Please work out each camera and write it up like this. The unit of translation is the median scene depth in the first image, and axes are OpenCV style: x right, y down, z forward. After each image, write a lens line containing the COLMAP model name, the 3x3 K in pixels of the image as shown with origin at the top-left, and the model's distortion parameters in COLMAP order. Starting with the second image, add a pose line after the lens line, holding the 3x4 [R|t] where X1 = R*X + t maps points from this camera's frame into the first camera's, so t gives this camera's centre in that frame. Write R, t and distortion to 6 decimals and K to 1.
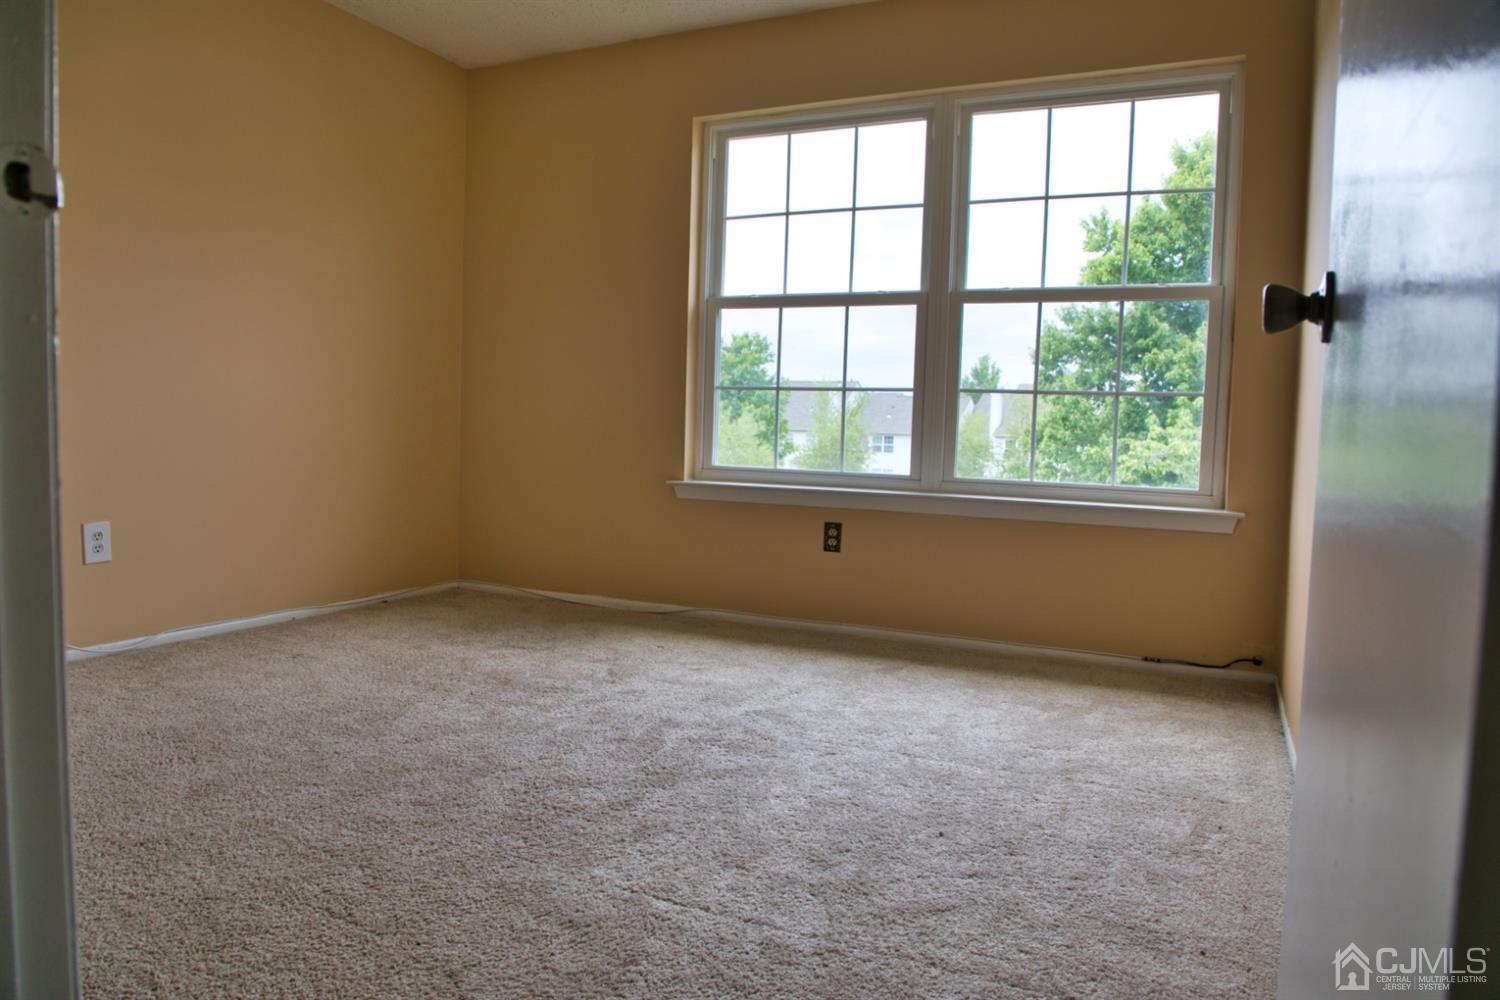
lens RADIAL K [[991.7, 0, 725.4], [0, 991.7, 523.7], [0, 0, 1]] dist [-0.074527, 0.031505]
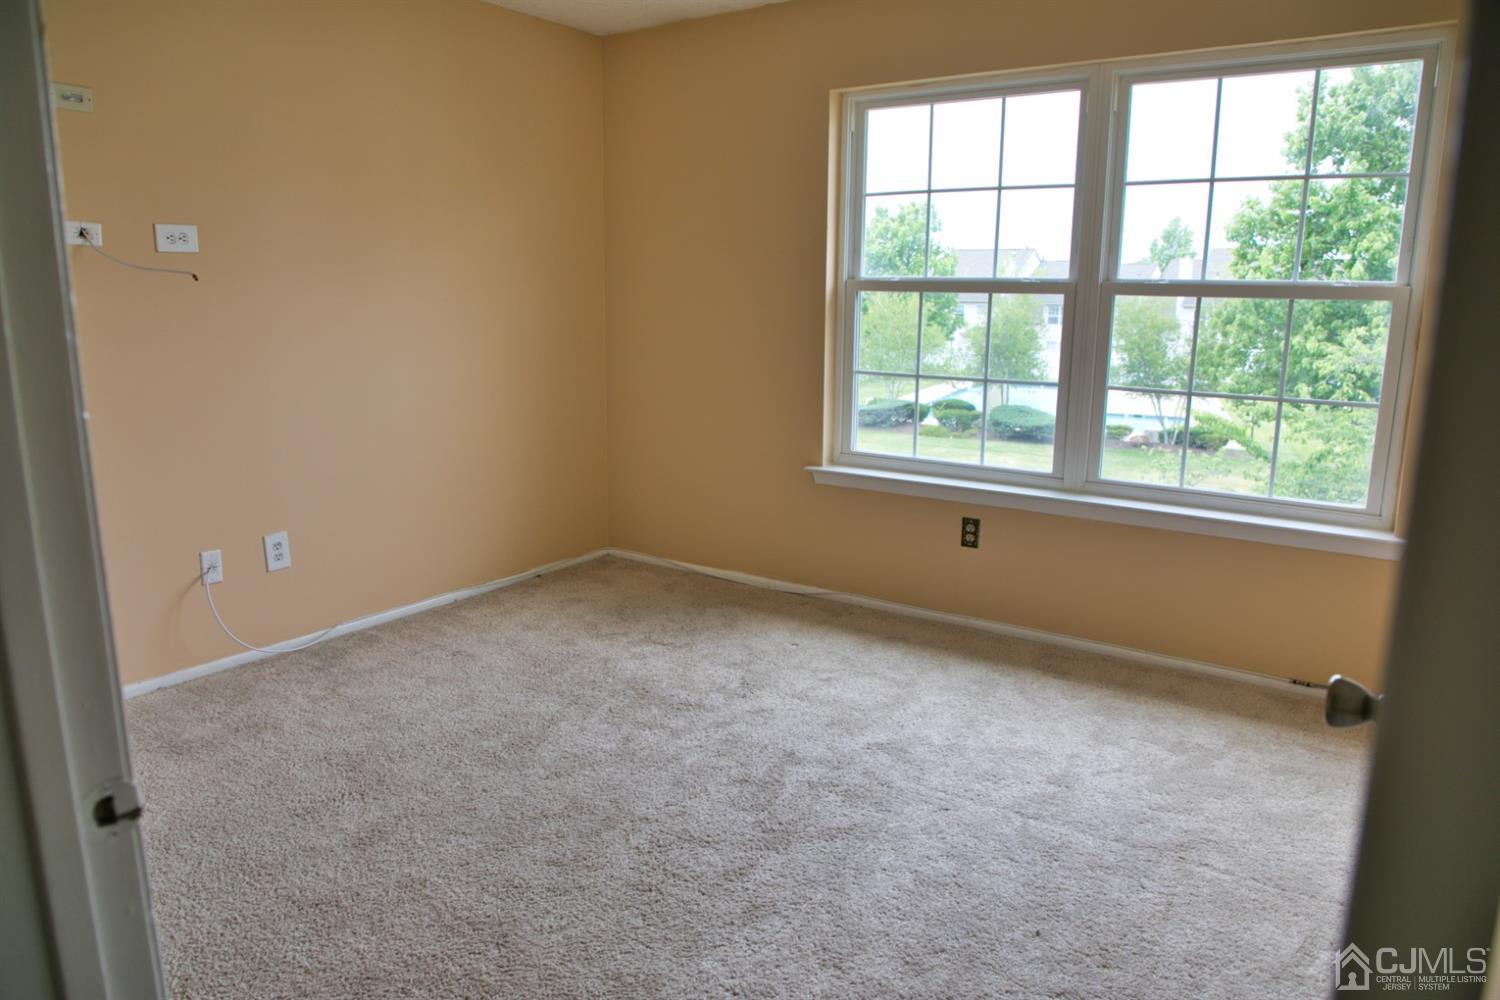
lens RADIAL K [[991.7, 0, 729.5], [0, 991.7, 520.8], [0, 0, 1]] dist [-0.074527, 0.031505]
pose [[0.986586, 0.010714, -0.162888, 0.037892], [0.010066, 0.991952, 0.126216, -0.150465], [0.162929, -0.126162, 0.978538, 0.000164]]
